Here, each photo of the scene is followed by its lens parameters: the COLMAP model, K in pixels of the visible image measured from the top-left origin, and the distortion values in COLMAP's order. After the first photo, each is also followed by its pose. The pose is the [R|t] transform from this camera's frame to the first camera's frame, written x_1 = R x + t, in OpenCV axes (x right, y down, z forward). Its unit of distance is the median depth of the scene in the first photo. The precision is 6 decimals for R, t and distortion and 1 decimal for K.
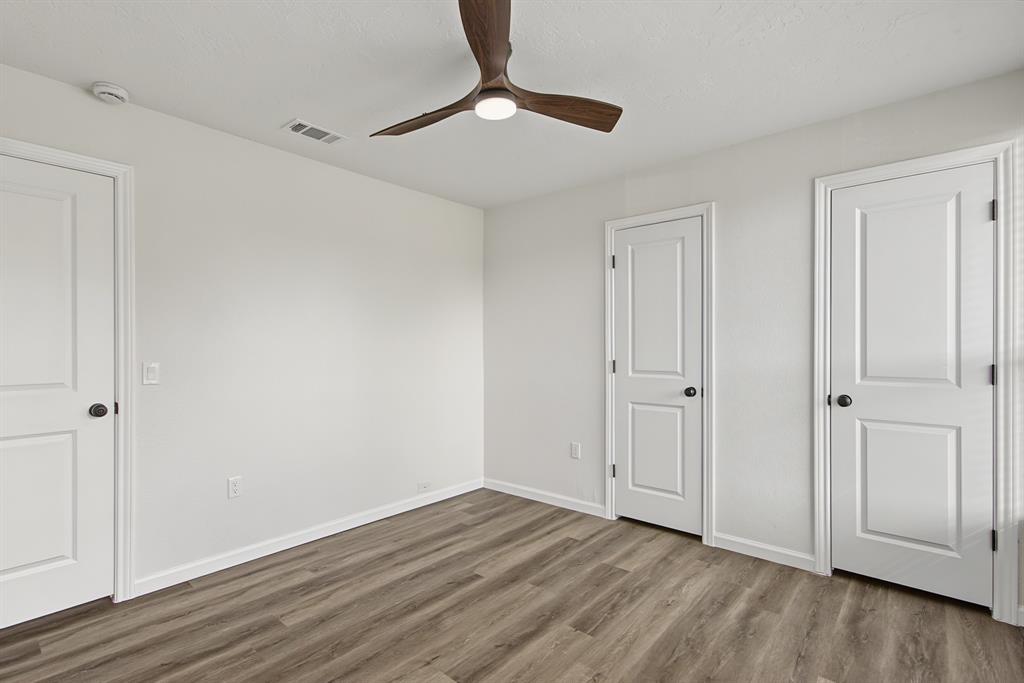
lens RADIAL K [[481.9, 0, 508.7], [0, 481.9, 350.7], [0, 0, 1]] dist [0.007057, 0.000806]
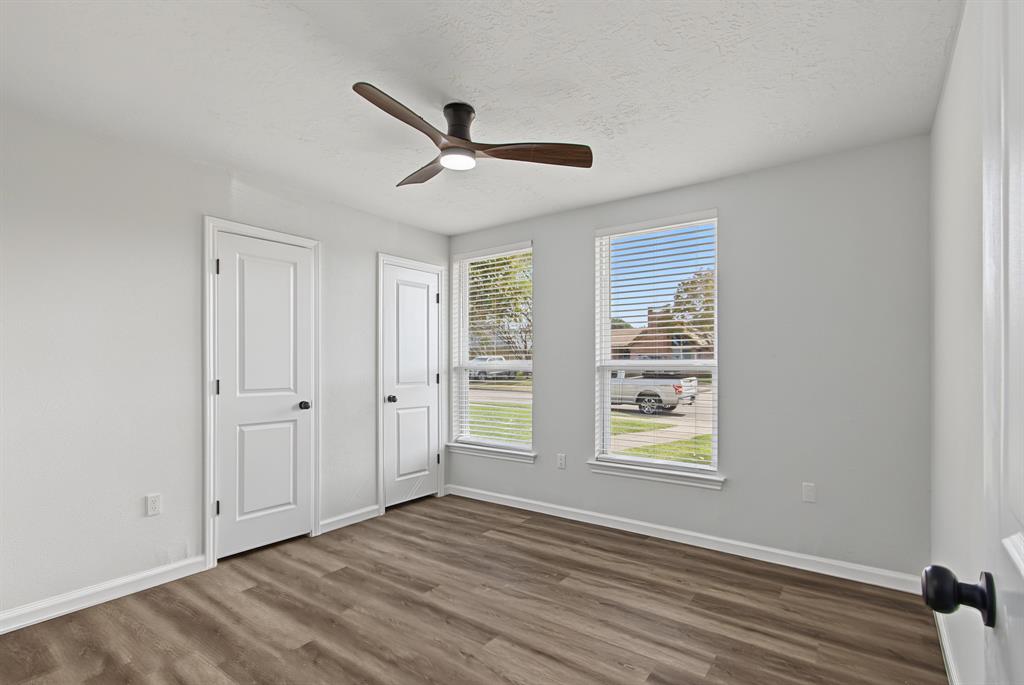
lens RADIAL K [[493.2, 0, 515.1], [0, 493.2, 367.8], [0, 0, 1]] dist [0.001735, 0.000085]
pose [[-0.092966, -0.005161, 0.995656, -0.871889], [0.007063, 0.999958, 0.005843, -0.003995], [-0.995644, 0.007575, -0.092925, 0.680606]]
